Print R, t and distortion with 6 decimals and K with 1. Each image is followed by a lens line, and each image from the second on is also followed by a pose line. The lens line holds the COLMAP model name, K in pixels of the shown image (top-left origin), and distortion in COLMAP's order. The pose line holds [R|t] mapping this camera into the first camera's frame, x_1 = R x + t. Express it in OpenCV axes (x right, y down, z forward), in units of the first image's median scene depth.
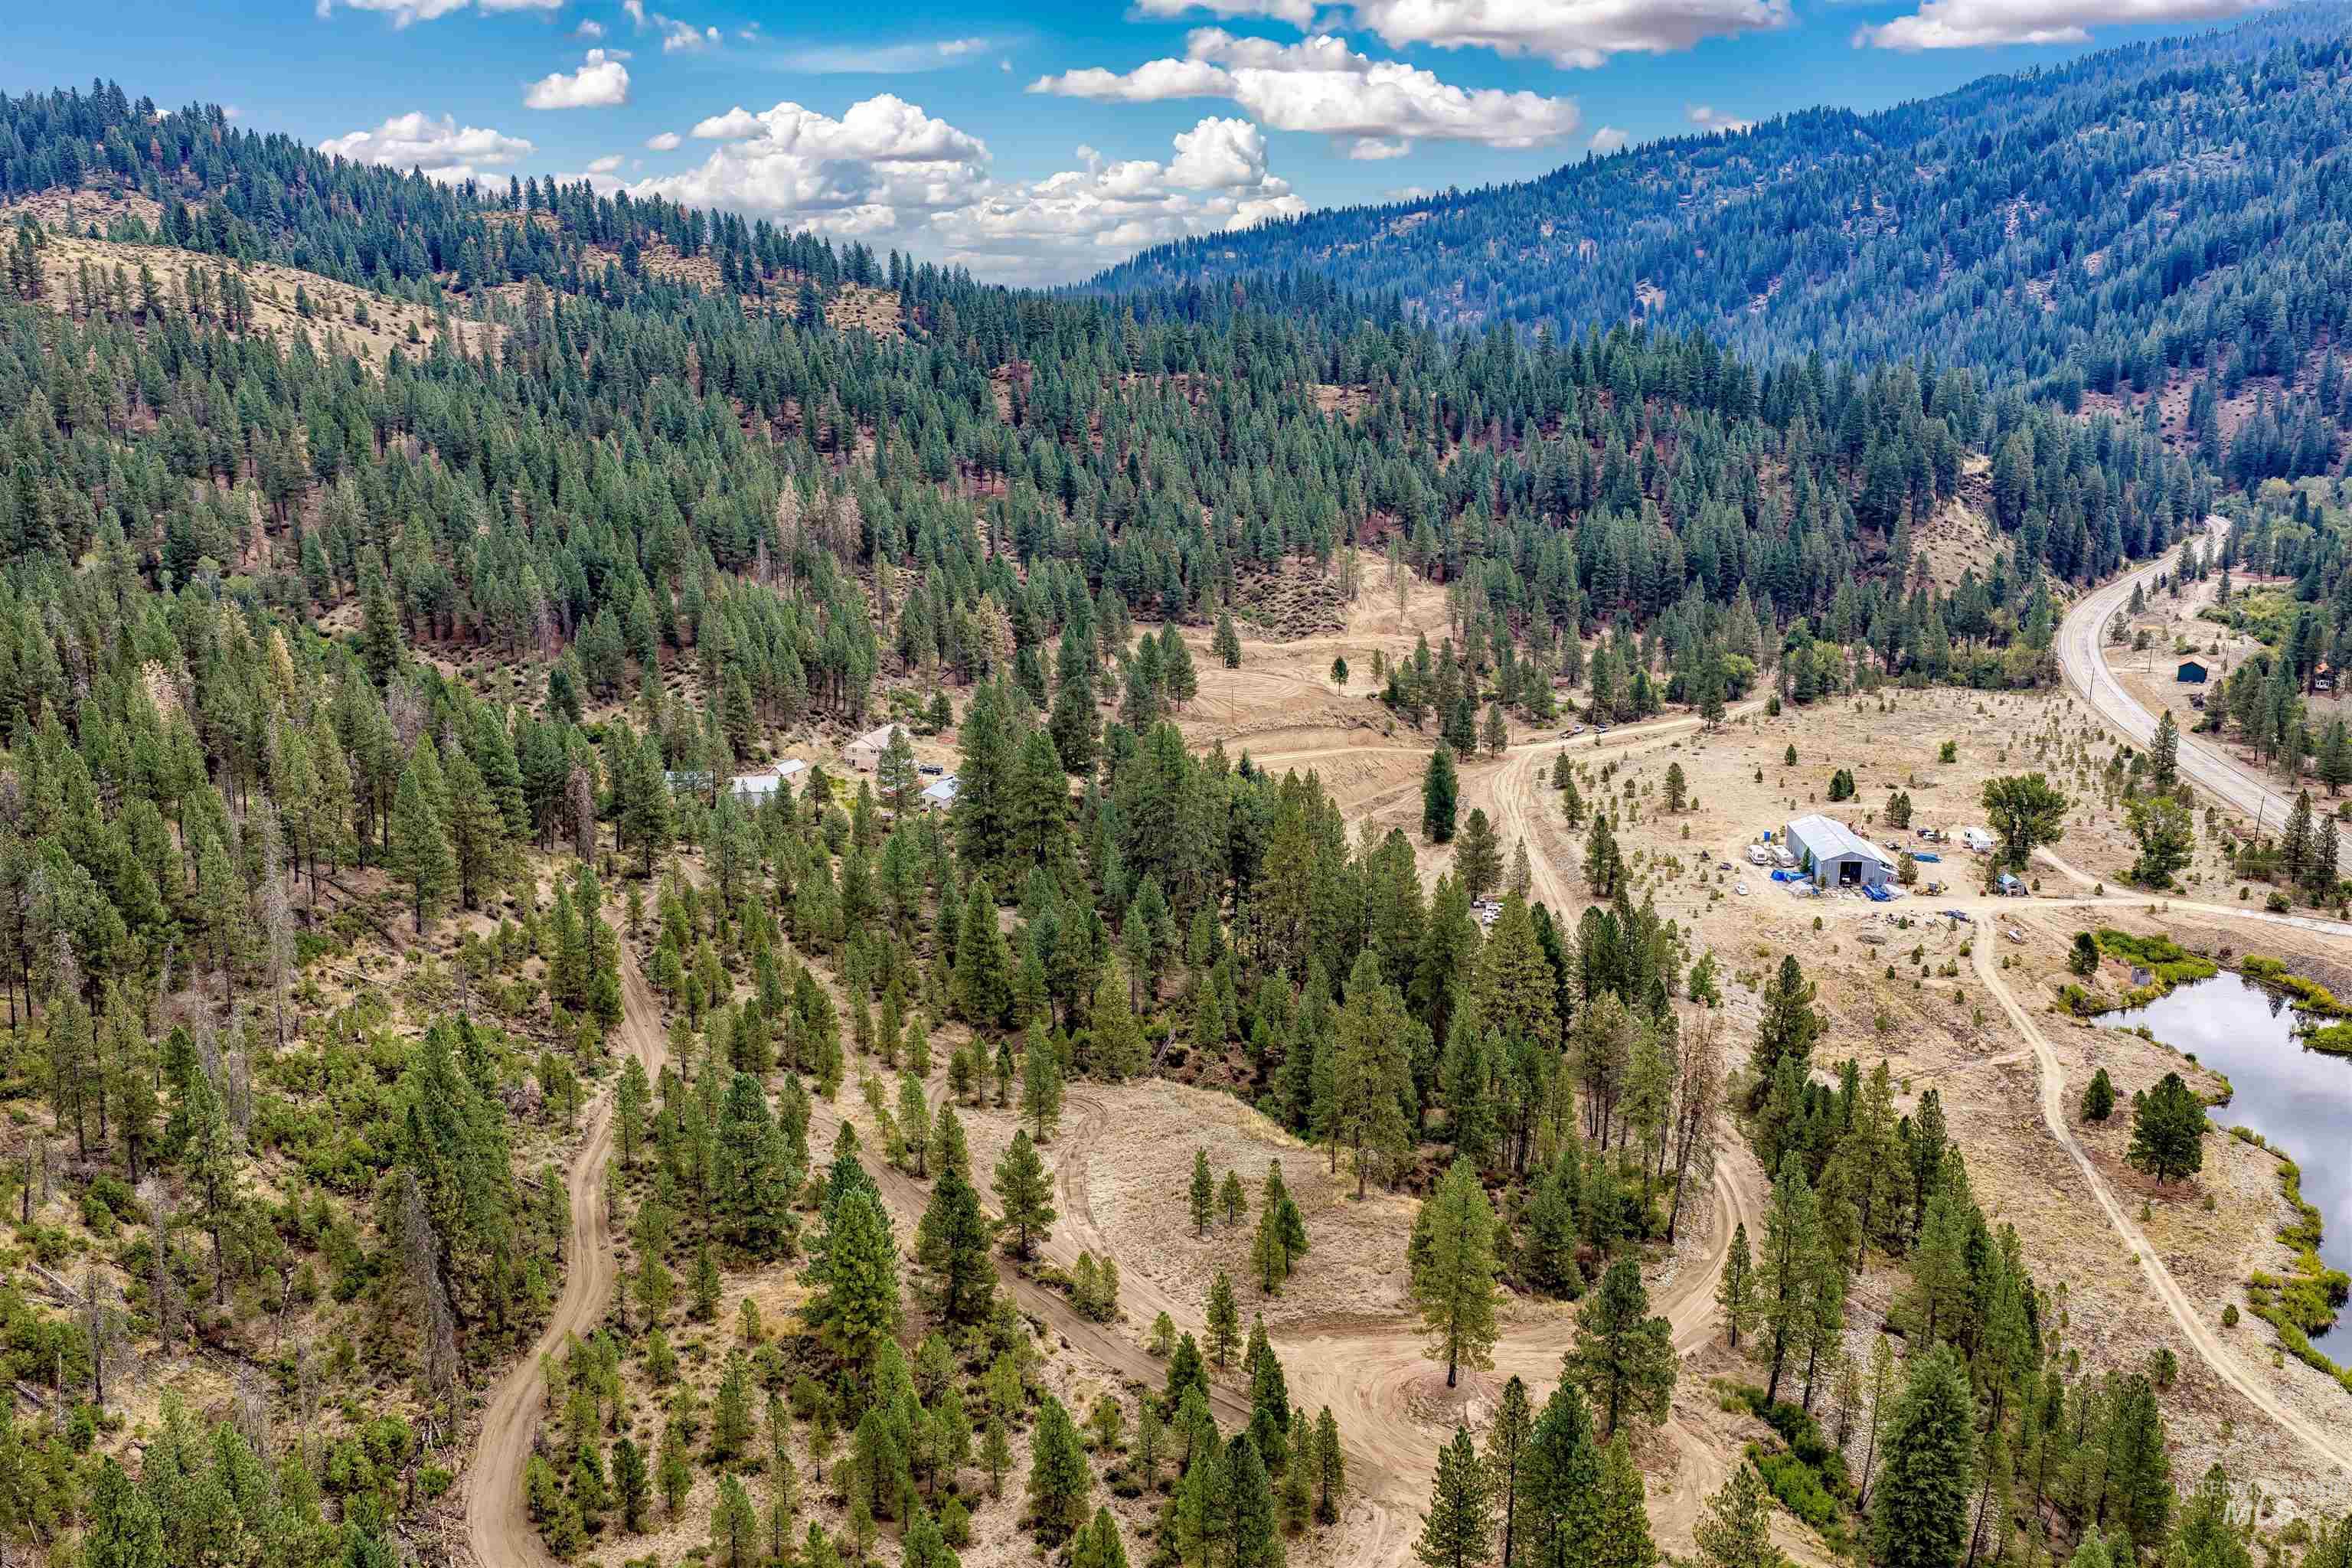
lens RADIAL K [[1954.3, 0, 1176.0], [0, 1954.3, 784.0], [0, 0, 1]] dist [0.023288, -0.039166]
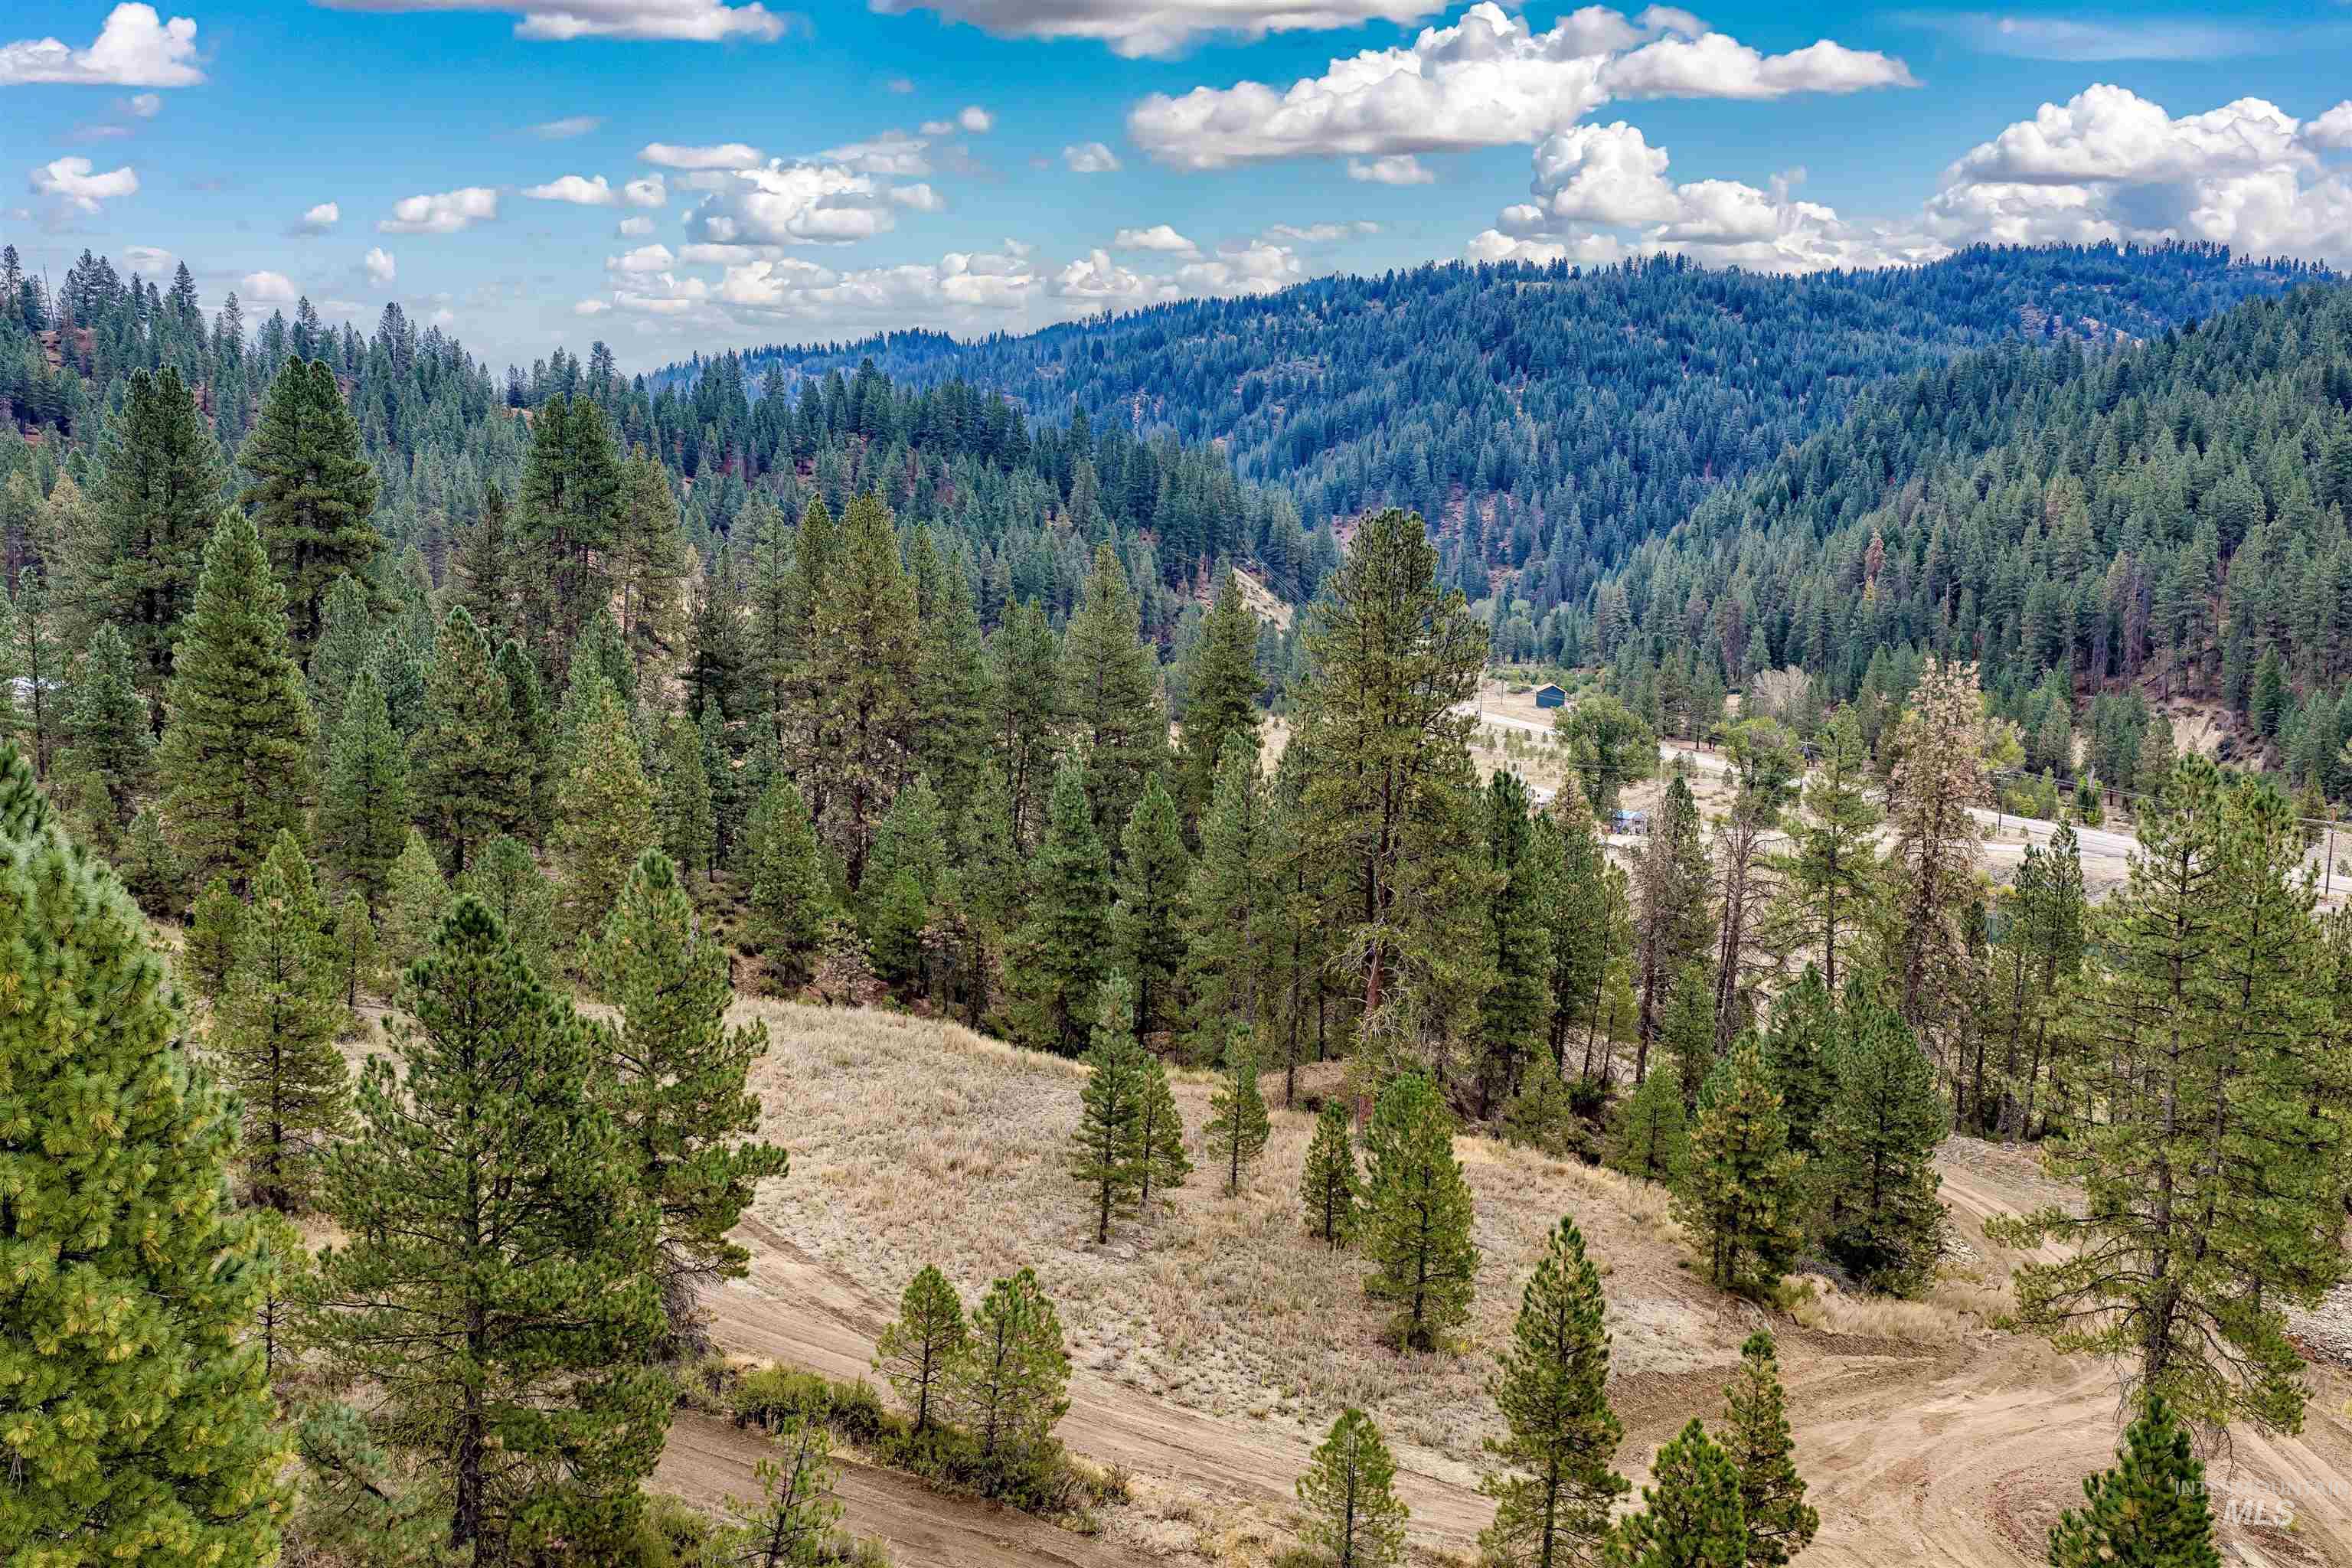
lens RADIAL K [[1954.3, 0, 1176.0], [0, 1954.3, 784.0], [0, 0, 1]] dist [0.023288, -0.039166]
pose [[0.895713, -0.009007, 0.444542, -0.019488], [0.065335, 0.991608, -0.111553, 0.028586], [-0.439806, 0.128964, 0.888785, 0.101634]]
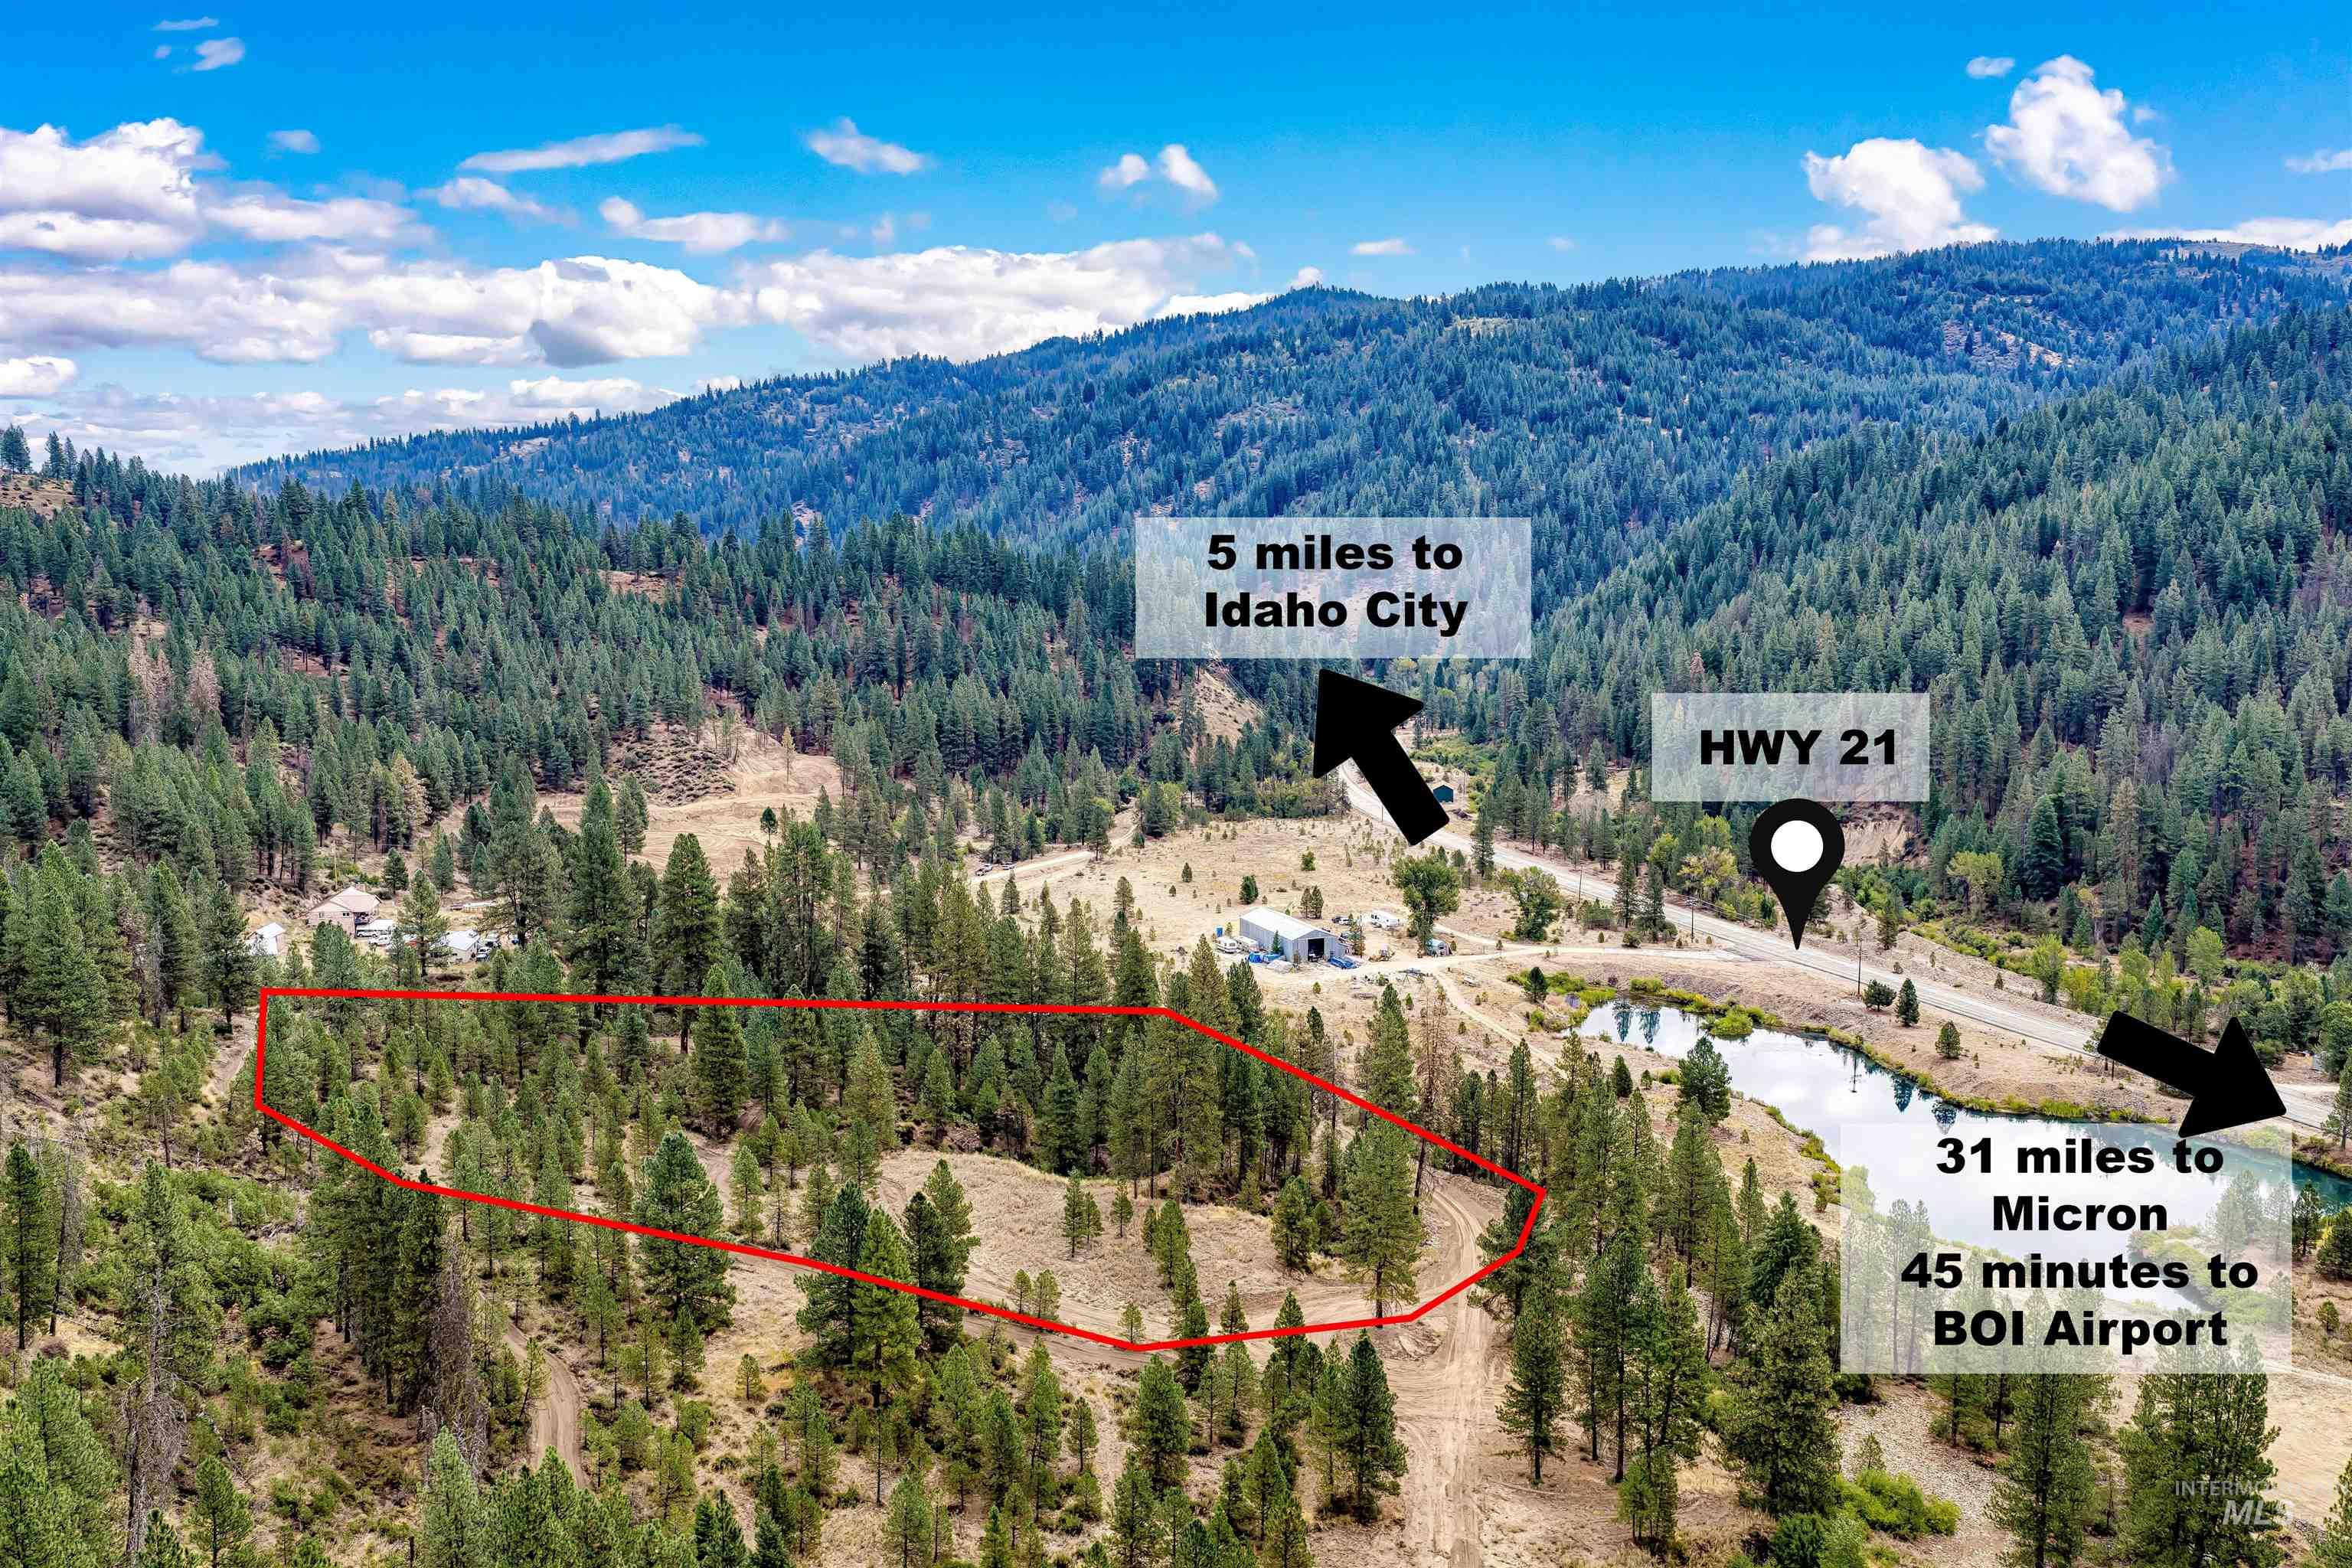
lens RADIAL K [[1954.3, 0, 1176.0], [0, 1954.3, 784.0], [0, 0, 1]] dist [0.023288, -0.039166]
pose [[0.897080, -0.045923, 0.439475, -0.057039], [0.097682, 0.990588, -0.095884, 0.013384], [-0.430936, 0.128945, 0.893122, 0.004155]]
